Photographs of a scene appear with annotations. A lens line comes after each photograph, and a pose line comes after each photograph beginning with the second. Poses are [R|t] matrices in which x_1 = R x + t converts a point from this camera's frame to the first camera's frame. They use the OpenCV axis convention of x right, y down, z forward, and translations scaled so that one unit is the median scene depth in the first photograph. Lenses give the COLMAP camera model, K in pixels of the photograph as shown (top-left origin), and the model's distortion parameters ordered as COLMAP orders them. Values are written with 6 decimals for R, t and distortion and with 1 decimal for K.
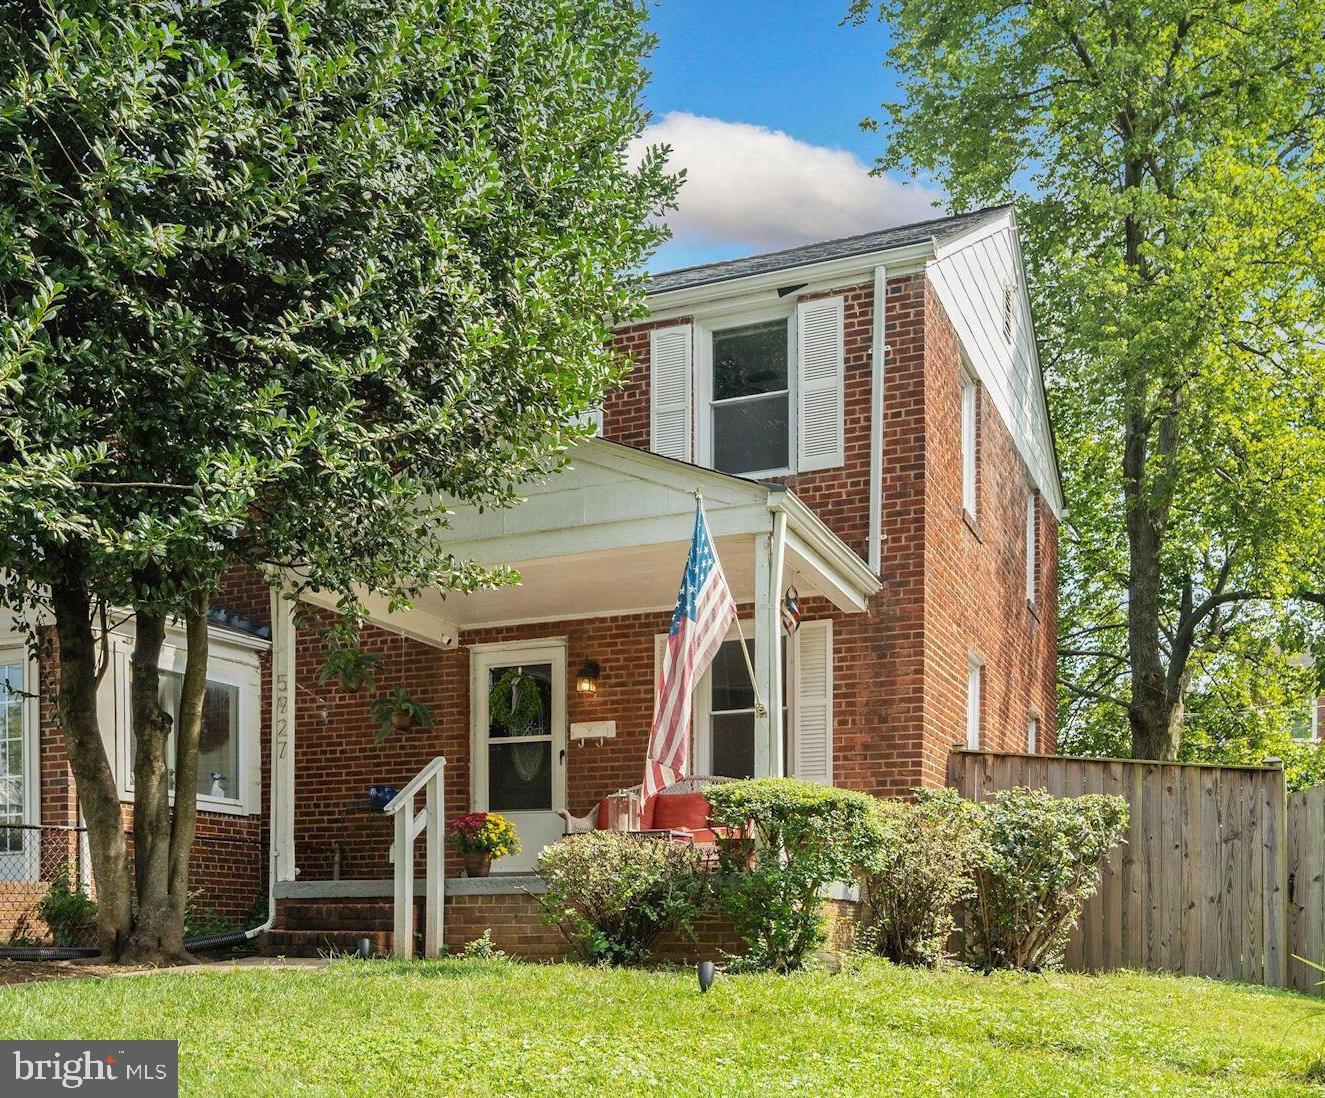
lens RADIAL K [[1355.6, 0, 662.5], [0, 1355.6, 549.0], [0, 0, 1]] dist [-0.004256, -0.013067]
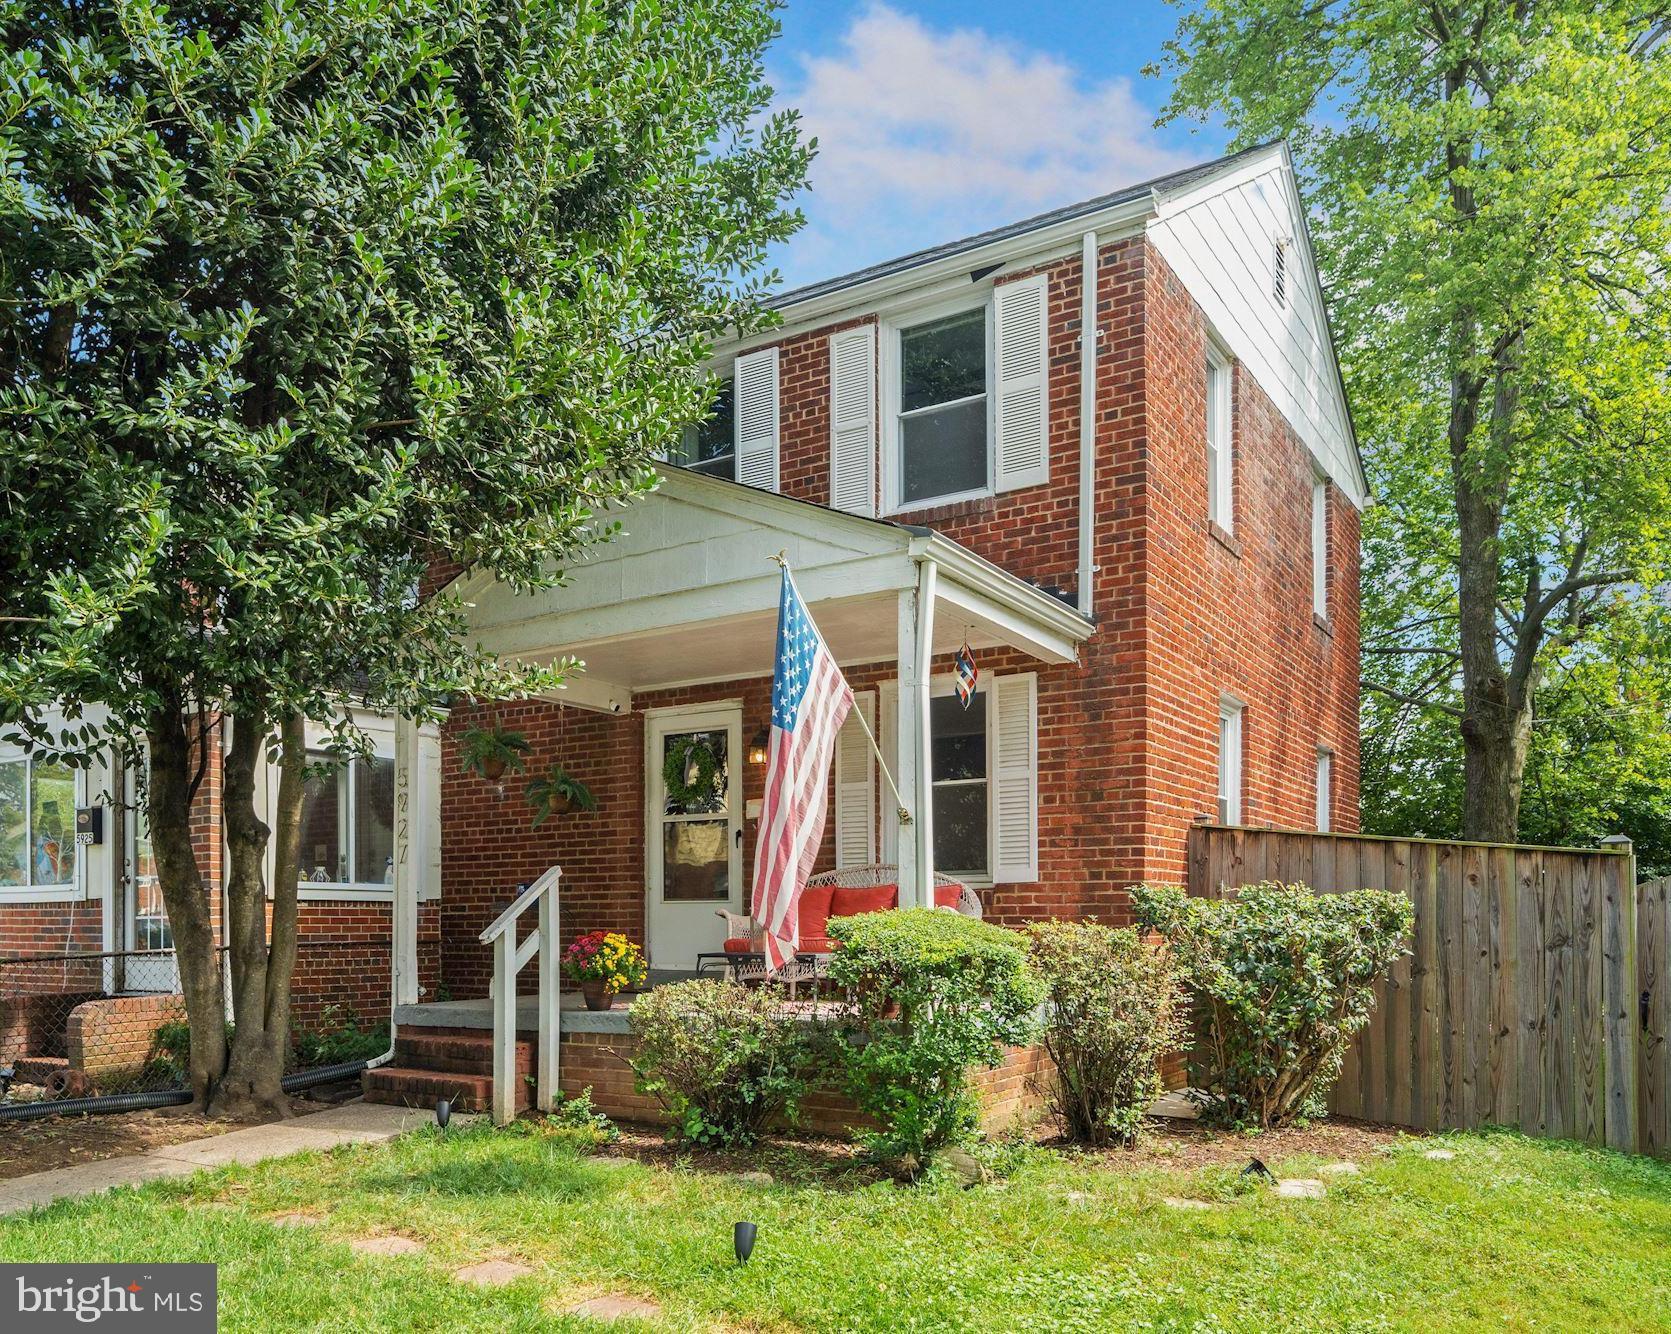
lens RADIAL K [[1346.9, 0, 755.0], [0, 1346.9, 635.2], [0, 0, 1]] dist [-0.001586, -0.004593]
pose [[0.983817, -0.052631, -0.171270, 0.089914], [0.063867, 0.996107, 0.060764, -0.028841], [0.167405, -0.070719, 0.983349, 0.149920]]
